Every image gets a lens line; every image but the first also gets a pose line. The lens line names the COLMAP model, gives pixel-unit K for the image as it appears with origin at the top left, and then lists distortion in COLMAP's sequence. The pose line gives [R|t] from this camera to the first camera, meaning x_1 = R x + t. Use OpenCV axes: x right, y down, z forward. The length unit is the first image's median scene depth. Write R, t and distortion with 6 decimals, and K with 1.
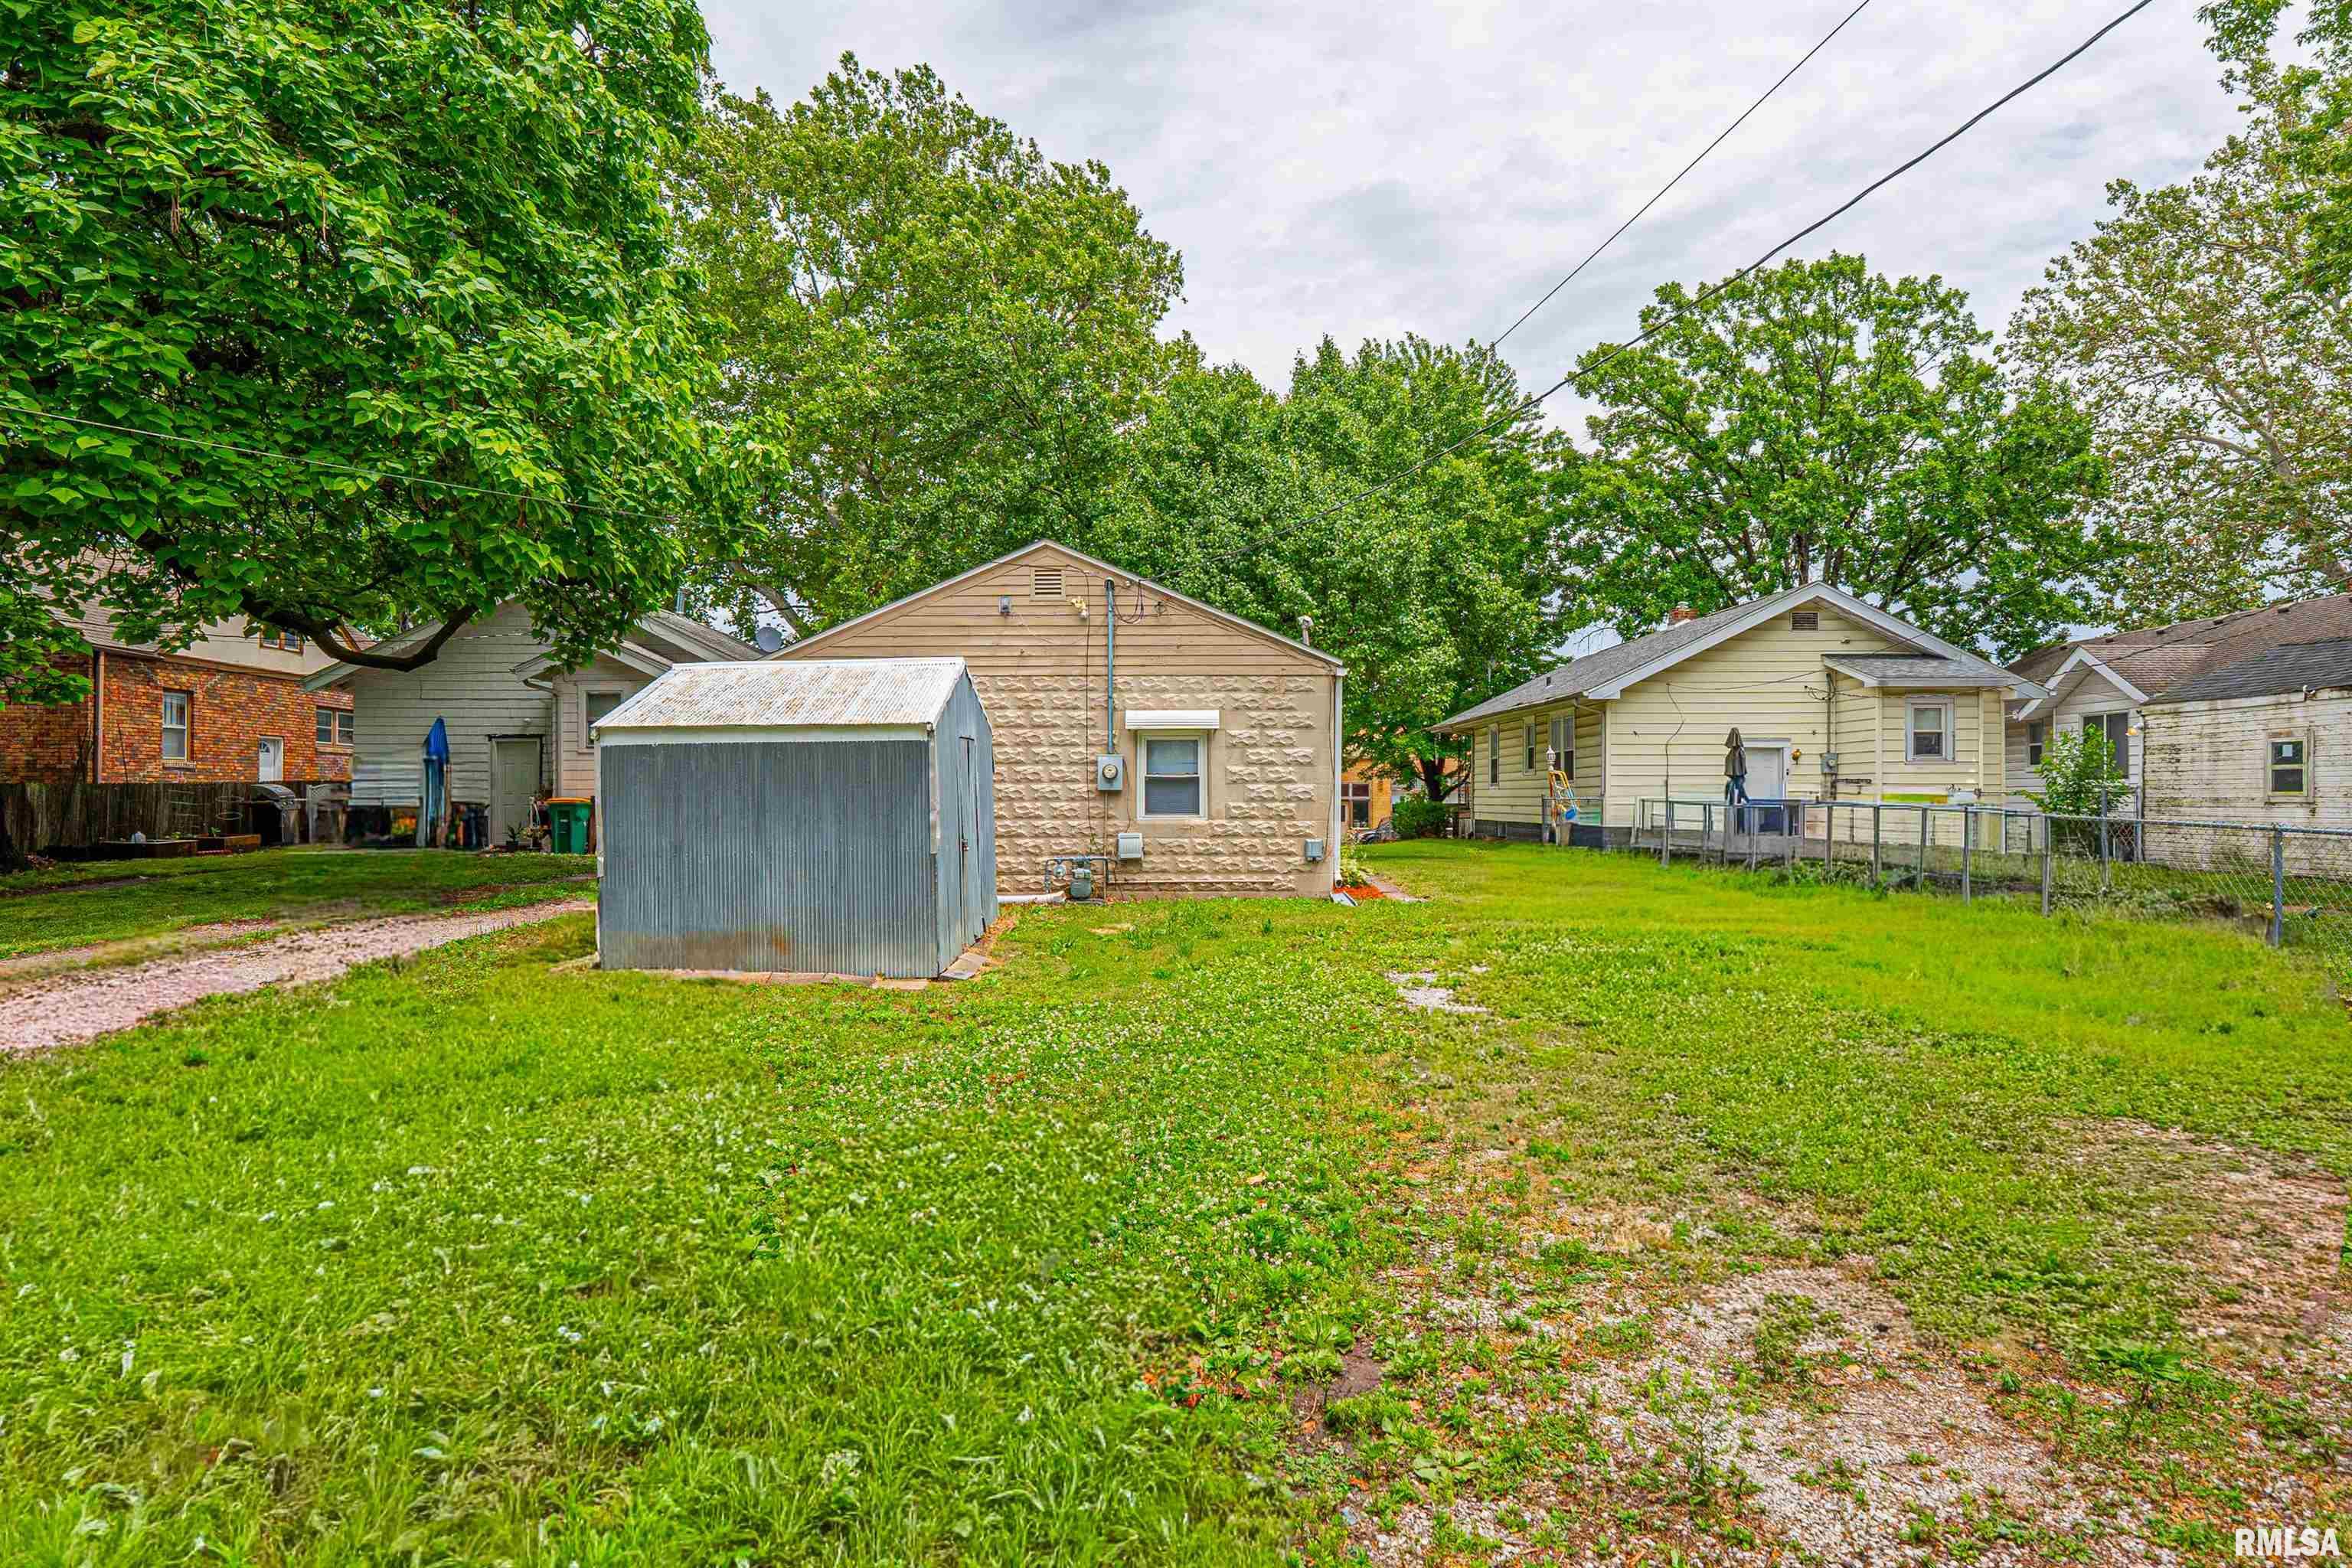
lens RADIAL K [[1407.0, 0, 1171.0], [0, 1407.0, 791.2], [0, 0, 1]] dist [0.001533, 0.000209]
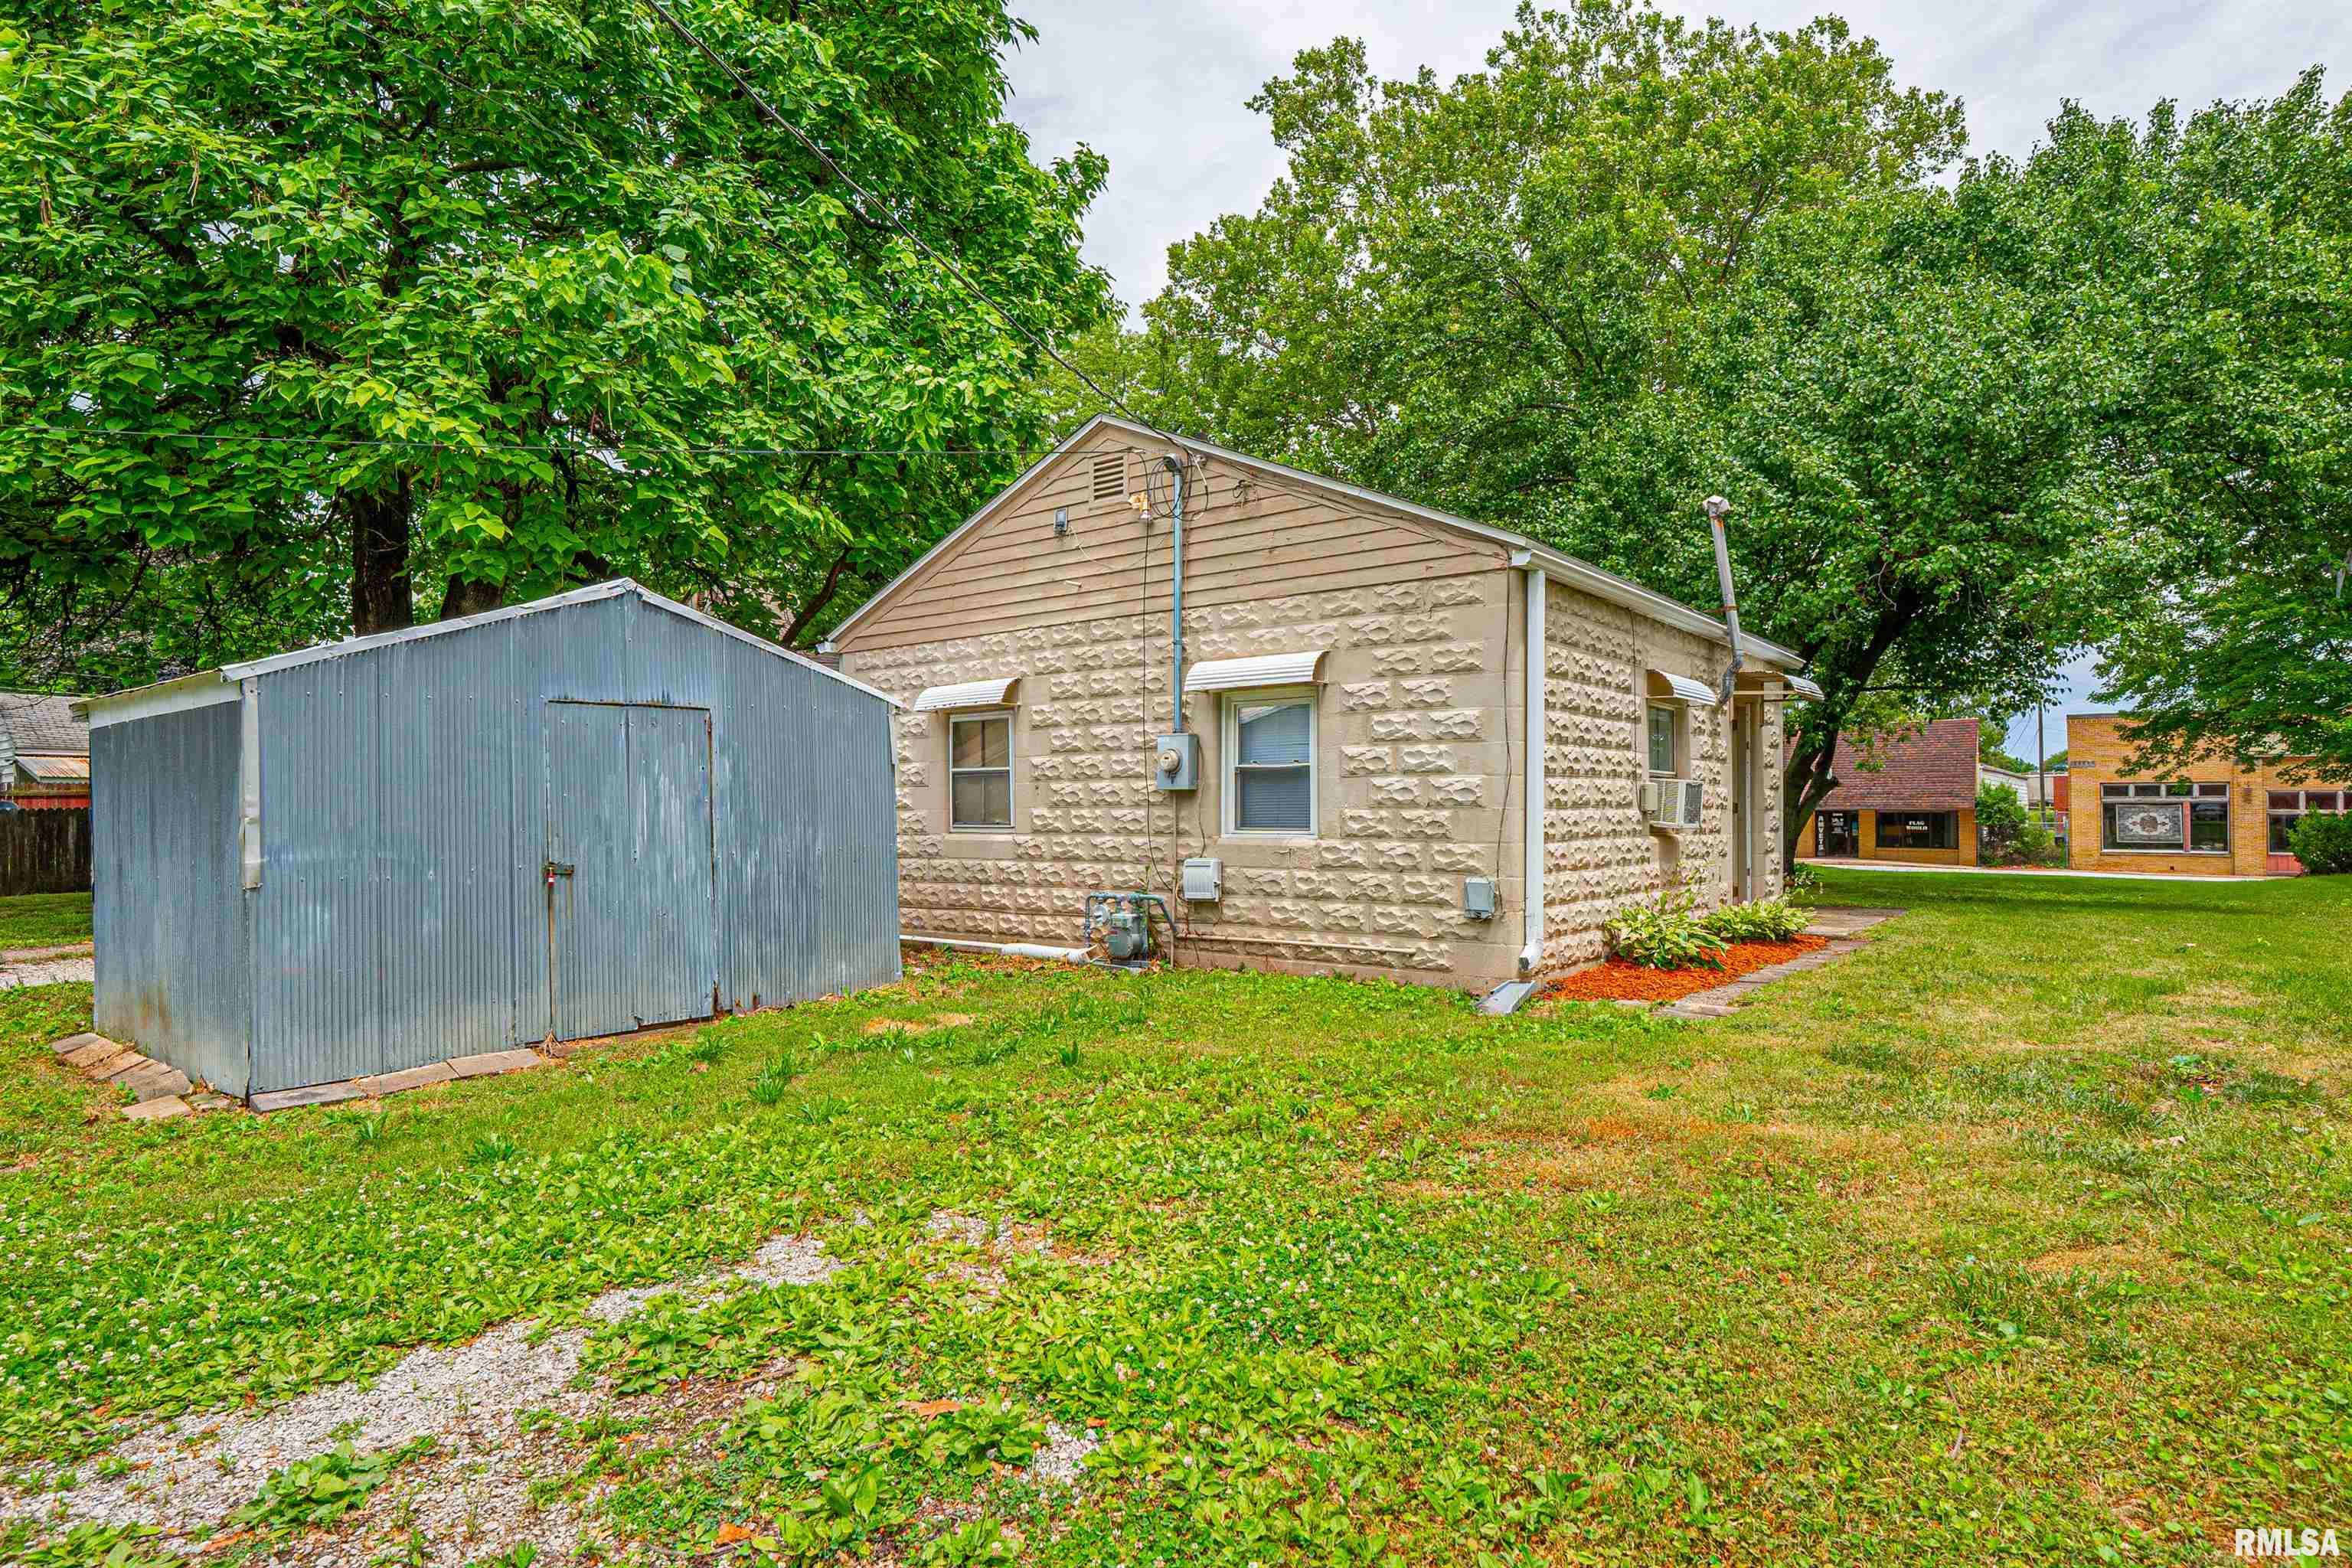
lens RADIAL K [[1300.9, 0, 1178.3], [0, 1300.9, 782.3], [0, 0, 1]] dist [0.003298, 0.001177]
pose [[0.783484, -0.012983, -0.621276, 0.318502], [0.000915, 0.999805, -0.019738, 0.007386], [0.621411, 0.014896, 0.783343, 0.540868]]
